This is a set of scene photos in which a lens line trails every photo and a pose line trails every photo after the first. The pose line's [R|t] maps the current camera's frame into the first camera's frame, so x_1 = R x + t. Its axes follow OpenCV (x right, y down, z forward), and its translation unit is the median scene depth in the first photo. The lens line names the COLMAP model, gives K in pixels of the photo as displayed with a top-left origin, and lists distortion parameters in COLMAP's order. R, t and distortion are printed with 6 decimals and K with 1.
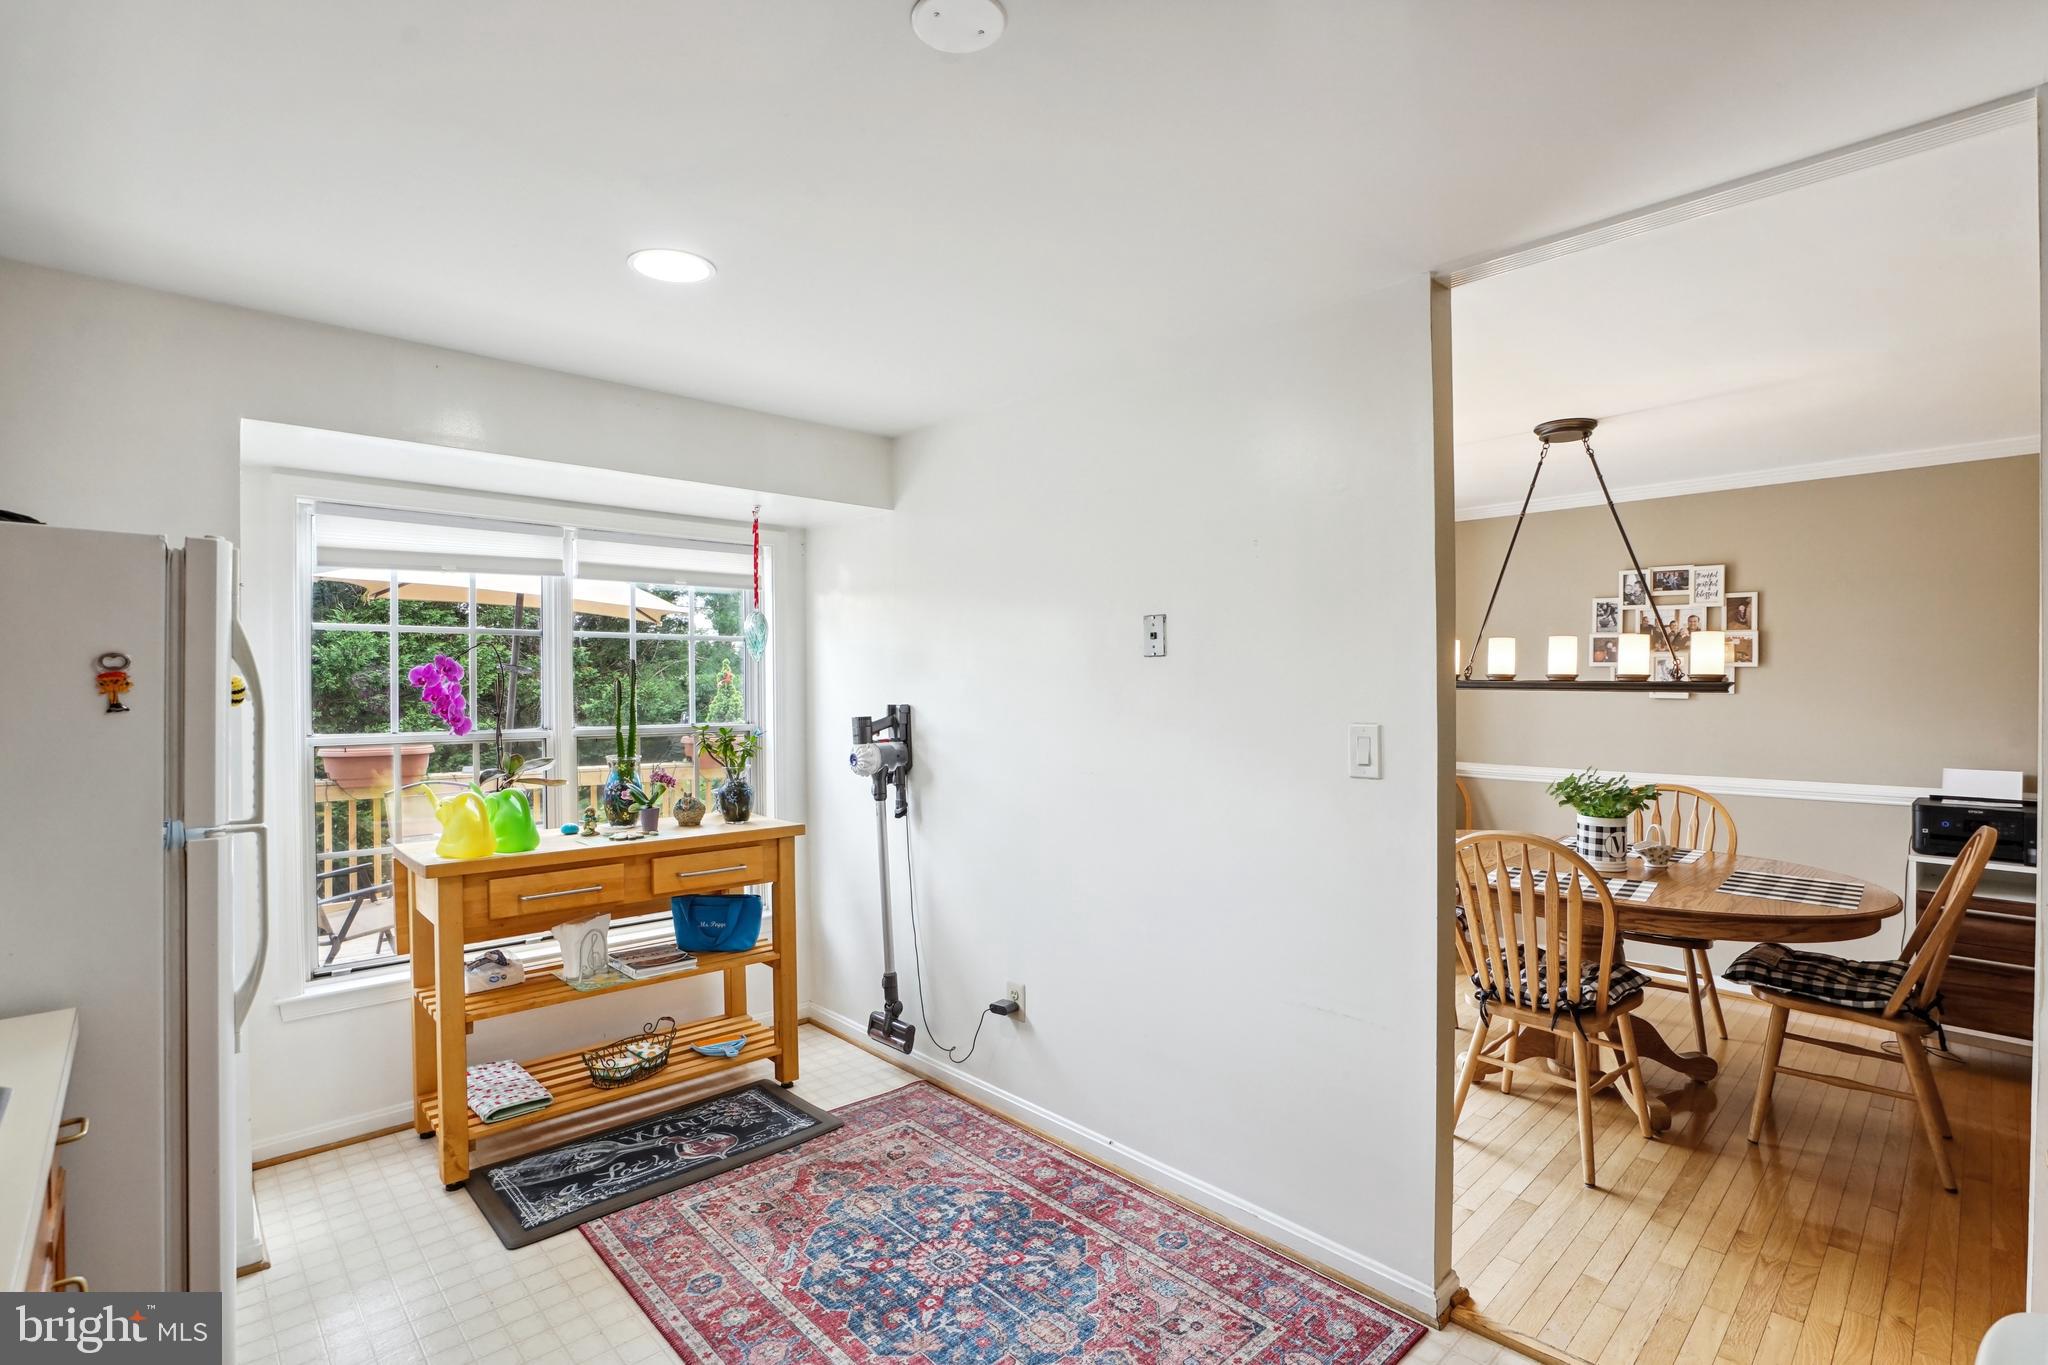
lens RADIAL K [[964.4, 0, 1029.2], [0, 964.4, 679.5], [0, 0, 1]] dist [-0.013660, -0.001193]
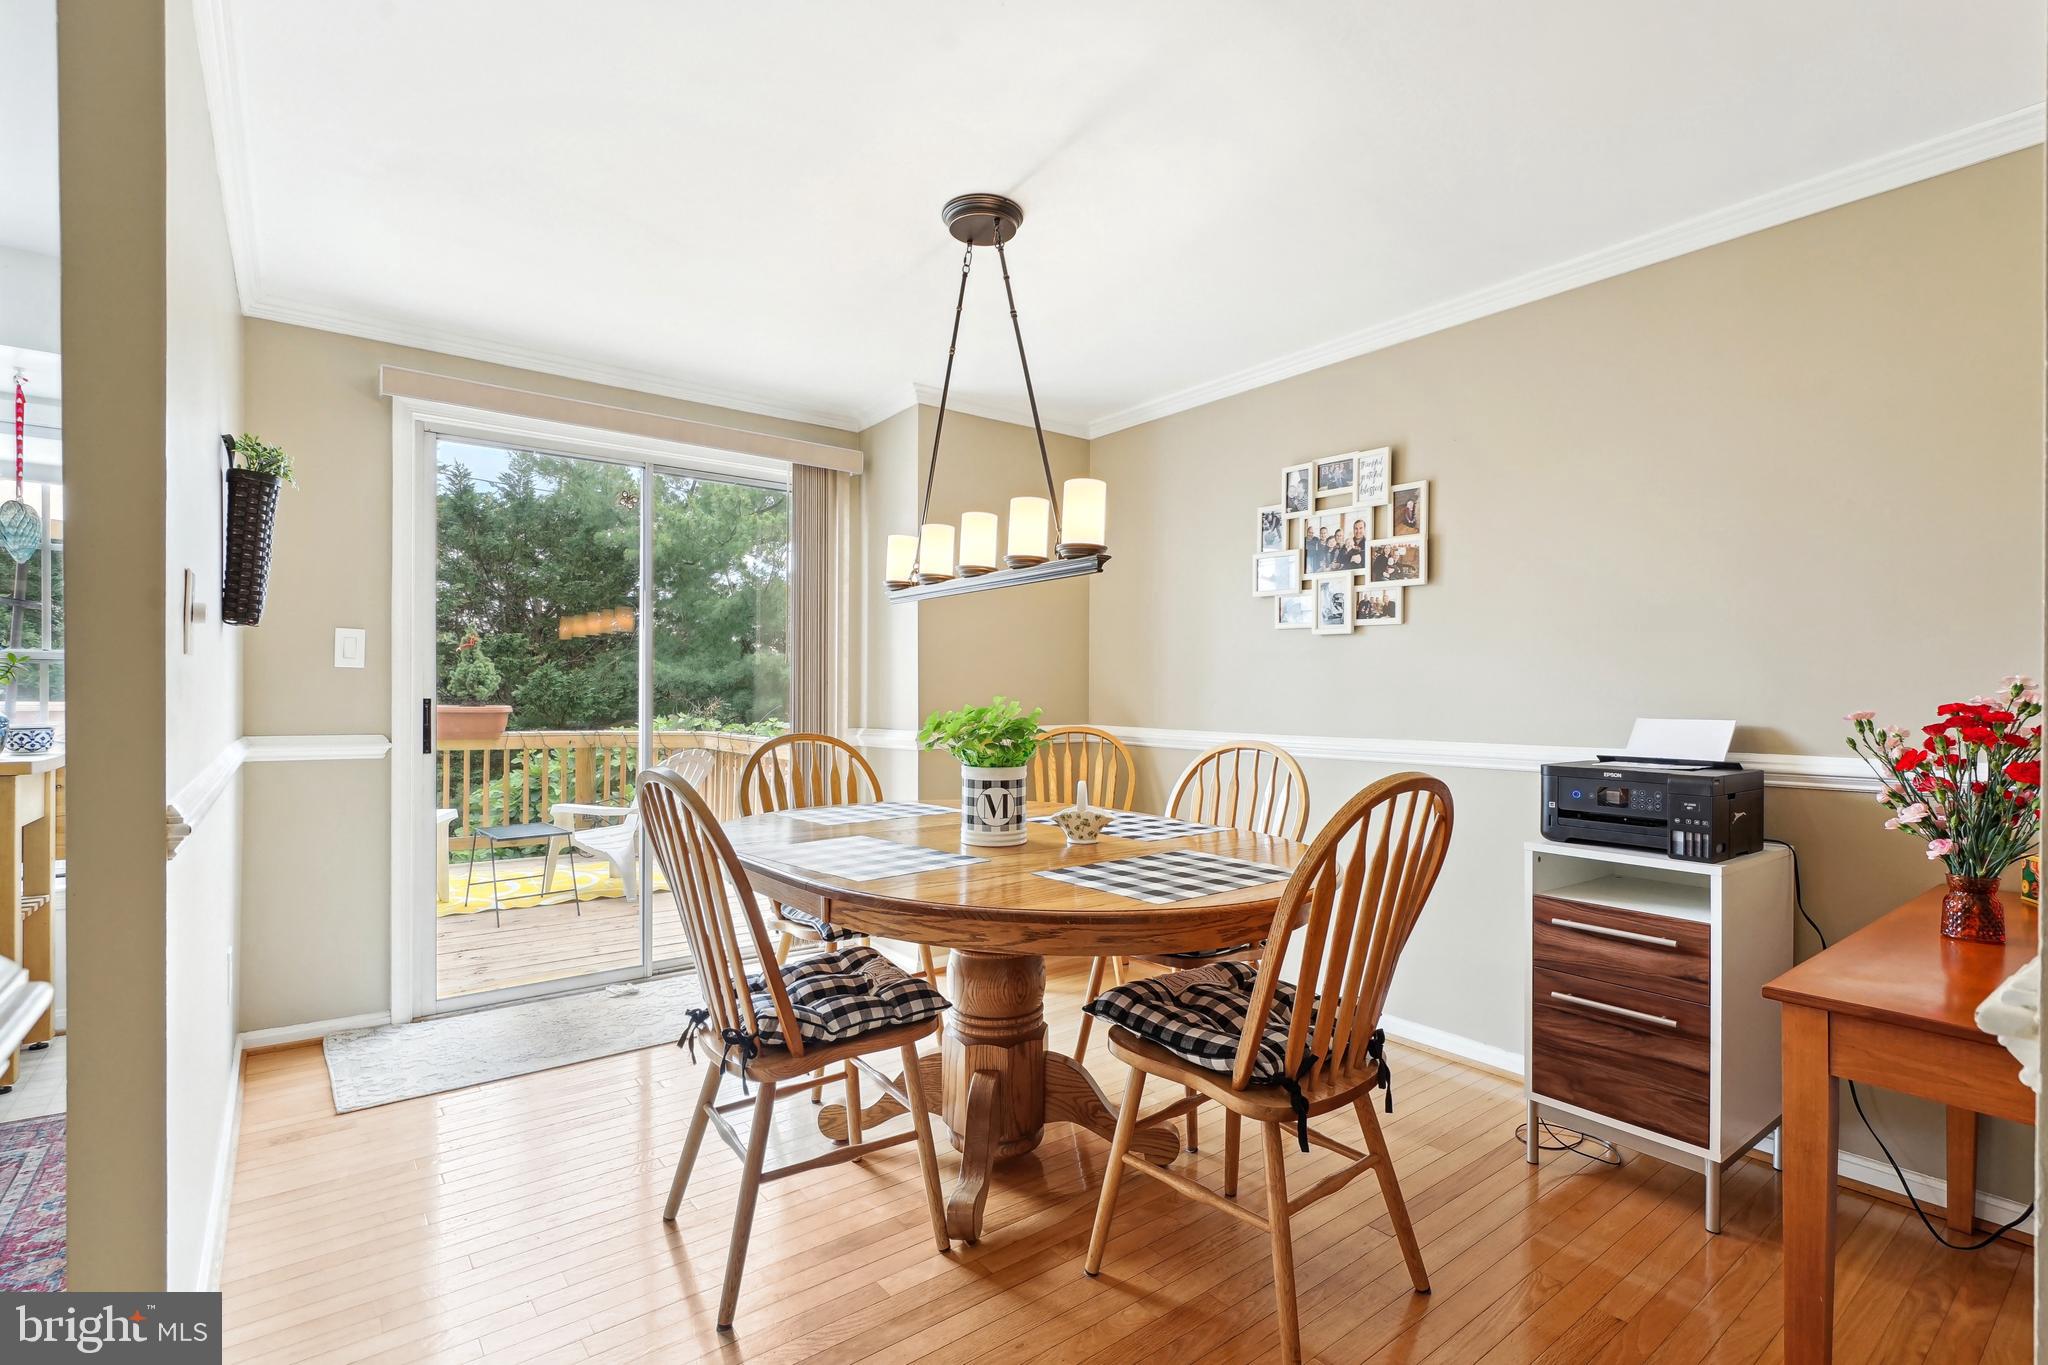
lens RADIAL K [[964.4, 0, 1026.0], [0, 964.4, 684.7], [0, 0, 1]] dist [-0.013660, -0.001193]
pose [[0.992953, 0.004829, -0.118407, 0.547383], [-0.005954, 0.999940, -0.009143, 0.069979], [0.118355, 0.009784, 0.992923, 0.247551]]
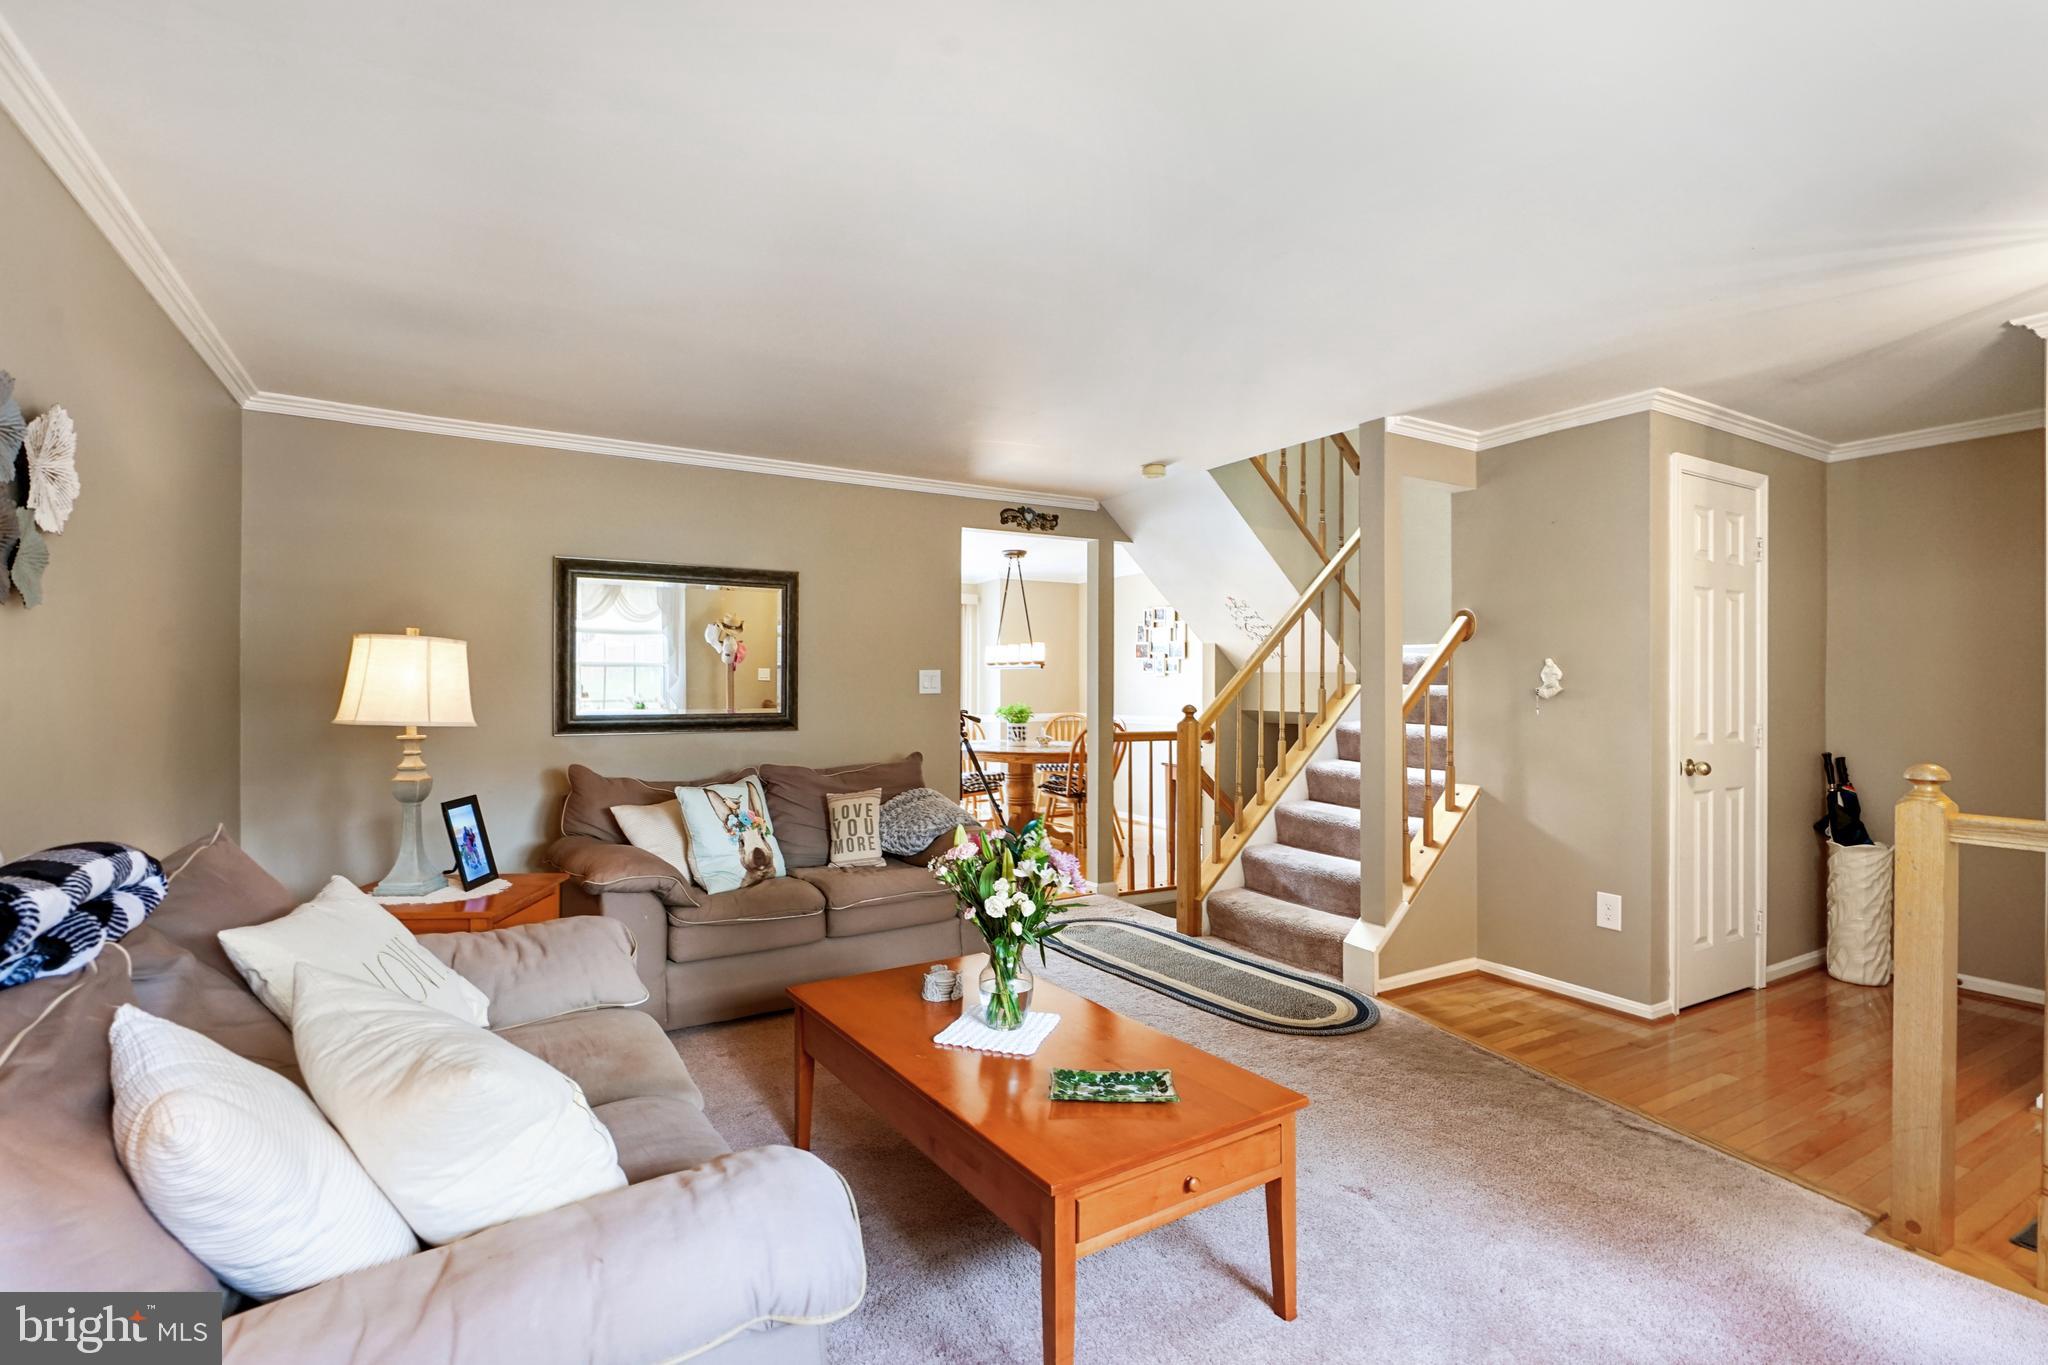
lens RADIAL K [[964.4, 0, 1021.9], [0, 964.4, 685.1], [0, 0, 1]] dist [-0.013660, -0.001193]
pose [[0.972132, 0.003556, -0.234408, 0.896693], [-0.004289, 0.999987, -0.002617, 0.044076], [0.234396, 0.003549, 0.972135, -0.970291]]
